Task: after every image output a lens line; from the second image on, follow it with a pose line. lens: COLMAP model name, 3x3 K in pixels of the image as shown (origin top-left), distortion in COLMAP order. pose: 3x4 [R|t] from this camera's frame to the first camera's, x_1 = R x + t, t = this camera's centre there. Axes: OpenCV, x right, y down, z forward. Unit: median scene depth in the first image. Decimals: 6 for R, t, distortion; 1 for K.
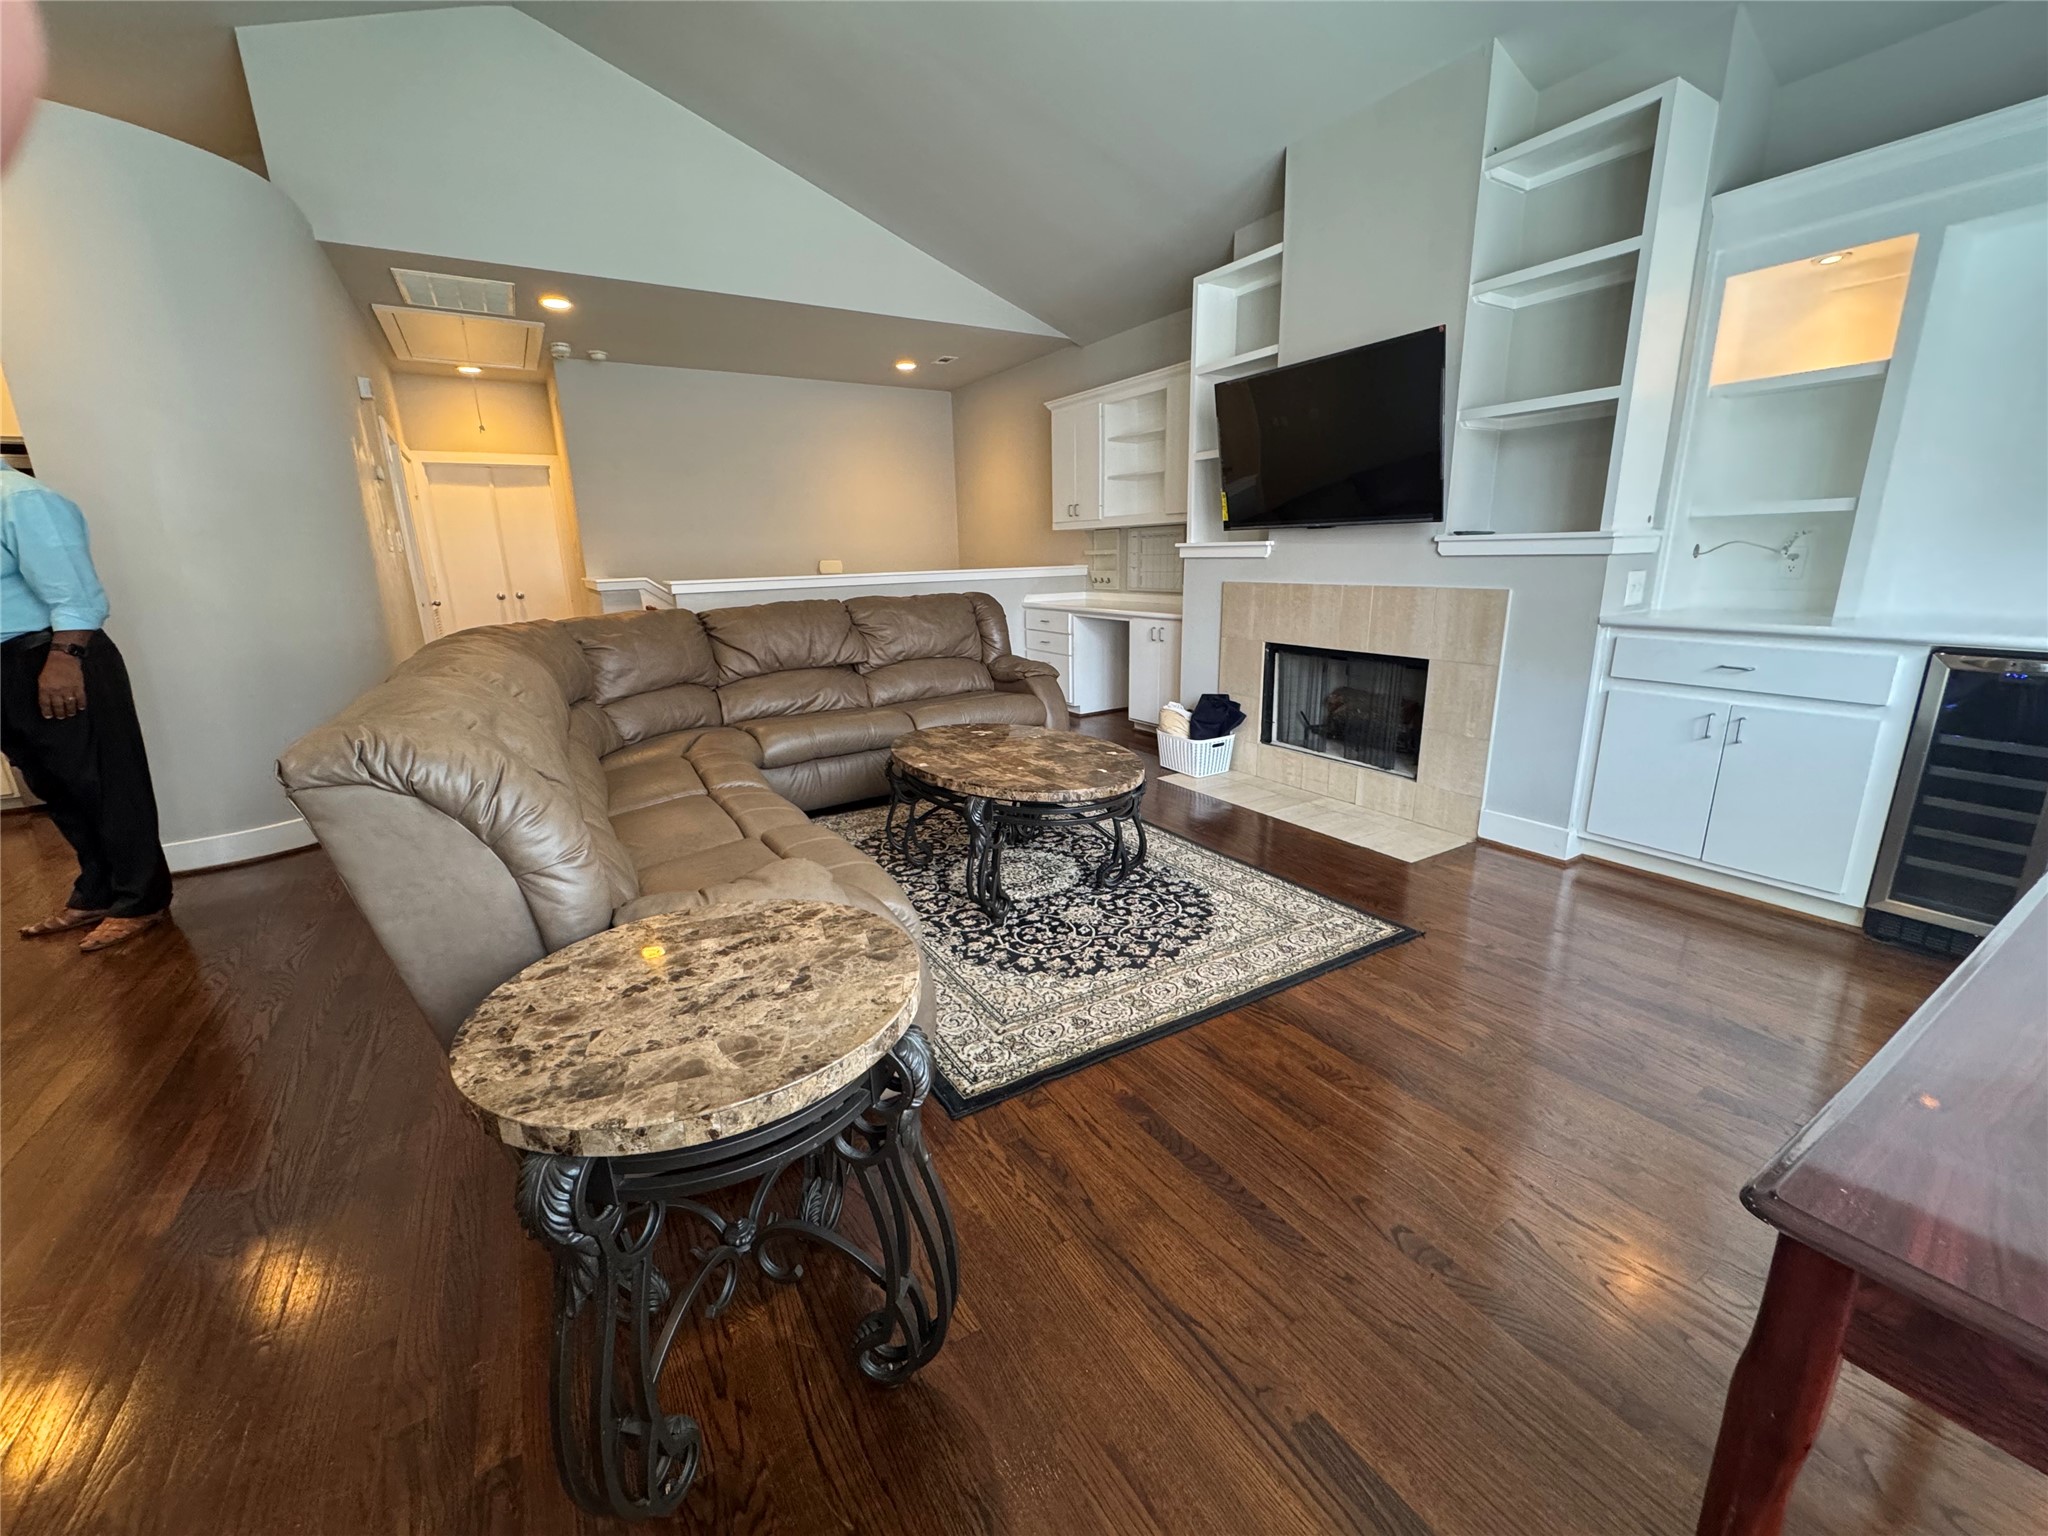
lens RADIAL K [[817.5, 0, 1025.3], [0, 817.5, 761.5], [0, 0, 1]] dist [-0.004342, 0.000817]
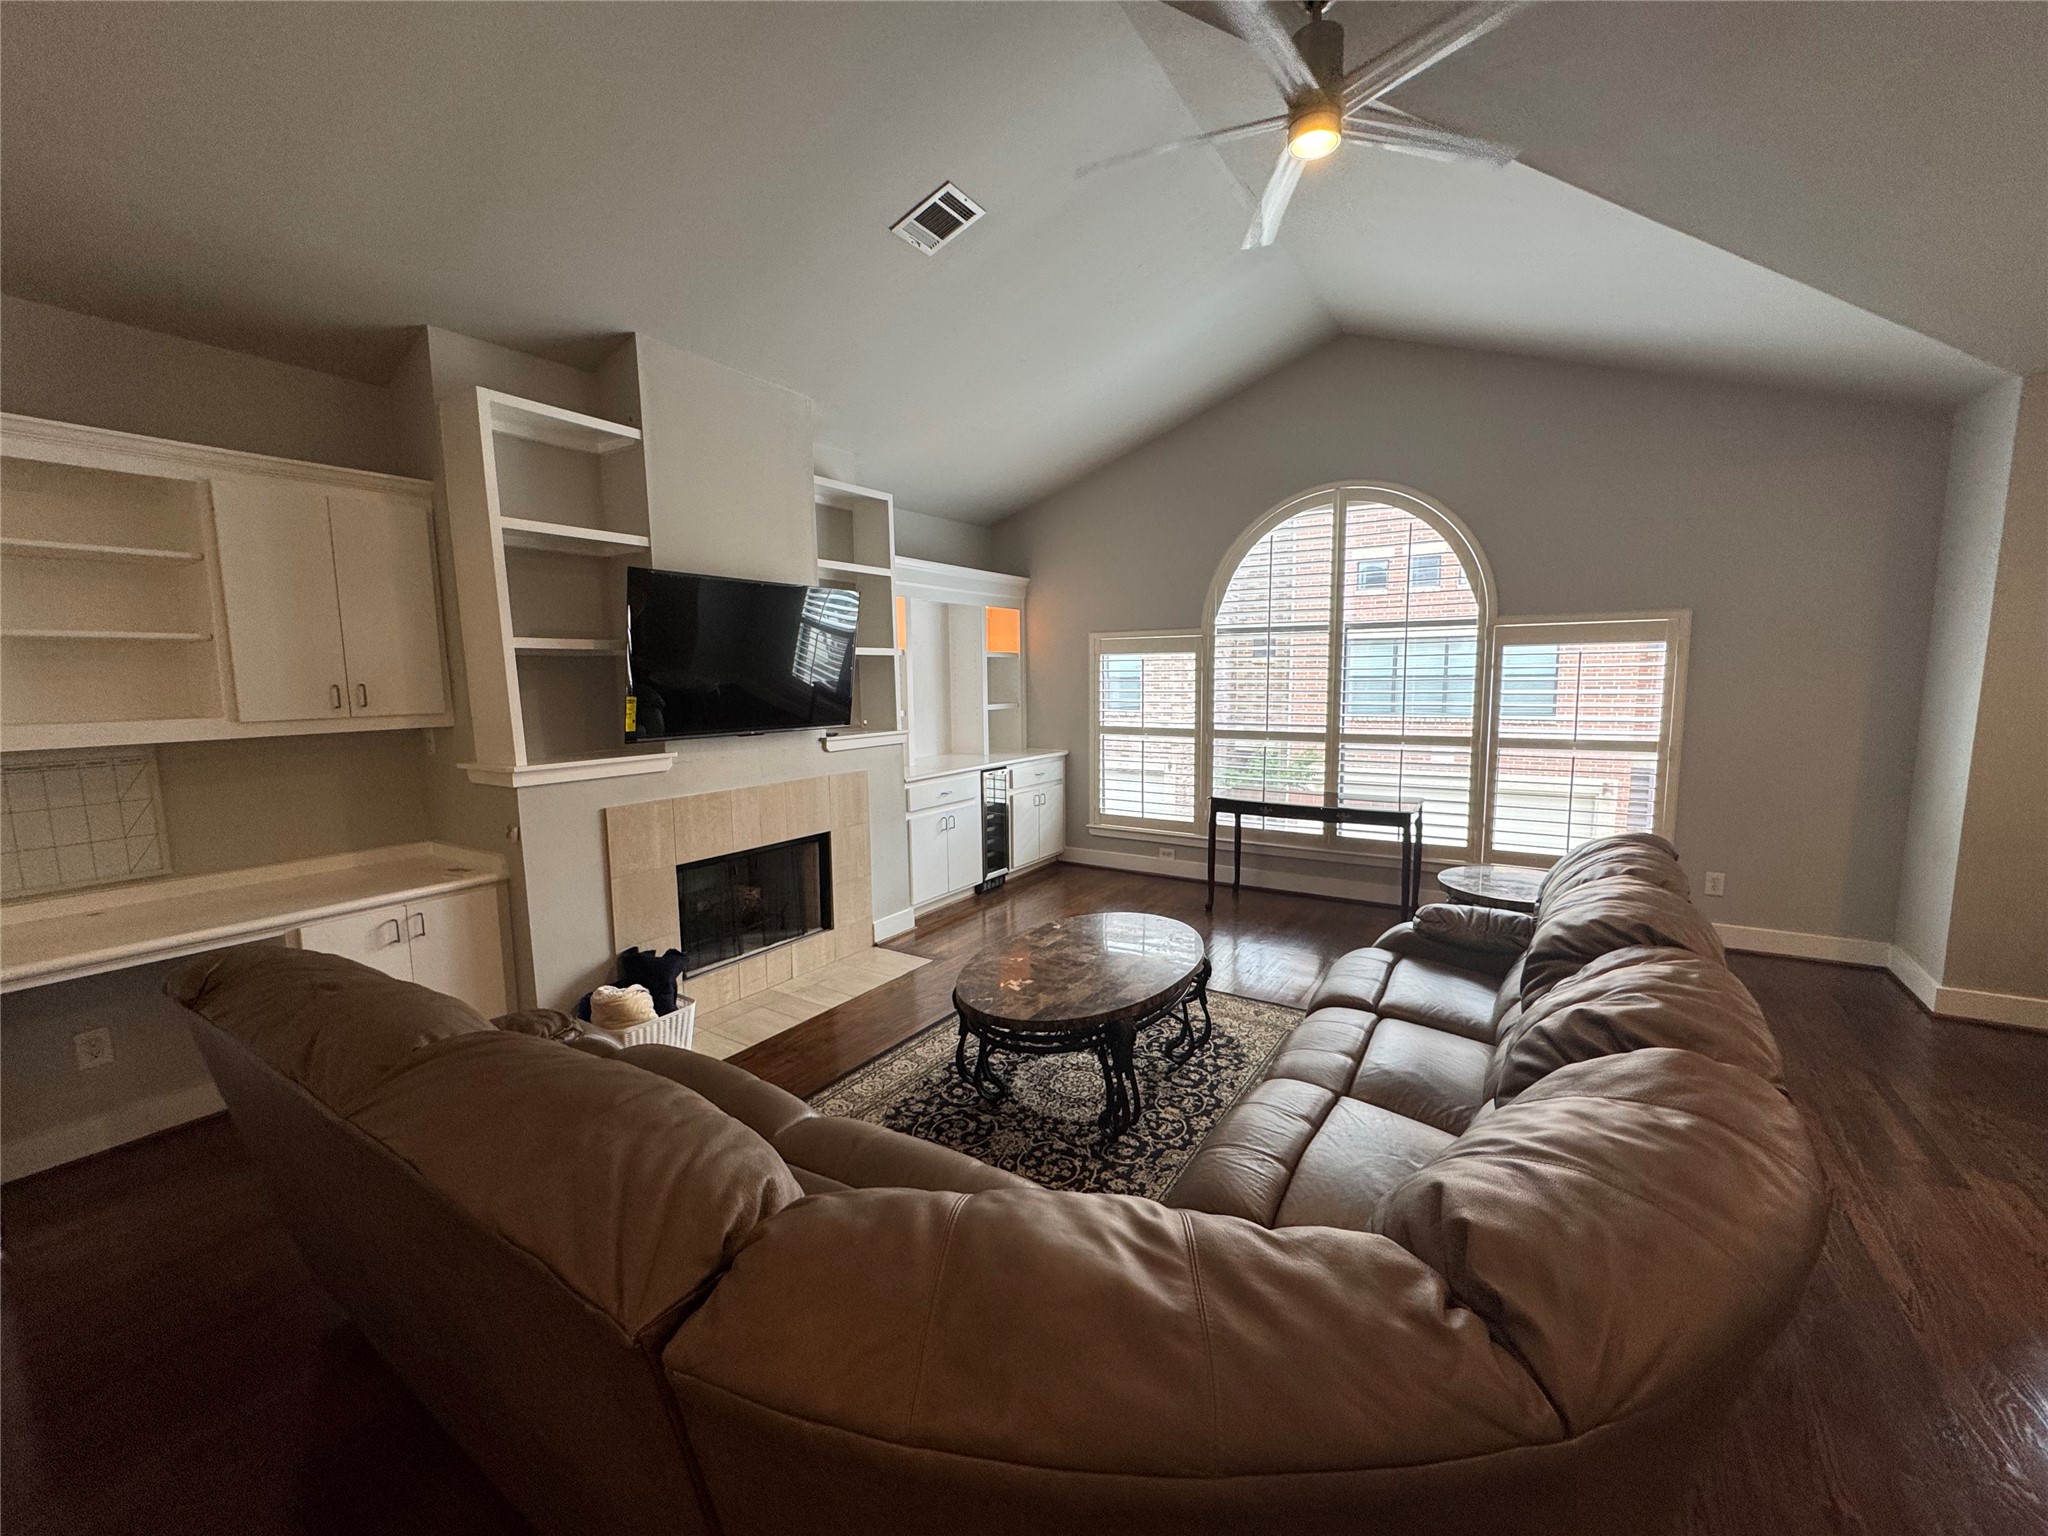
lens RADIAL K [[817.5, 0, 1024.2], [0, 817.5, 766.3], [0, 0, 1]] dist [-0.004342, 0.000817]
pose [[-0.431111, -0.072669, 0.899368, -0.799917], [0.248294, 0.948716, 0.195676, -0.412398], [-0.867464, 0.307666, -0.390959, 1.263937]]
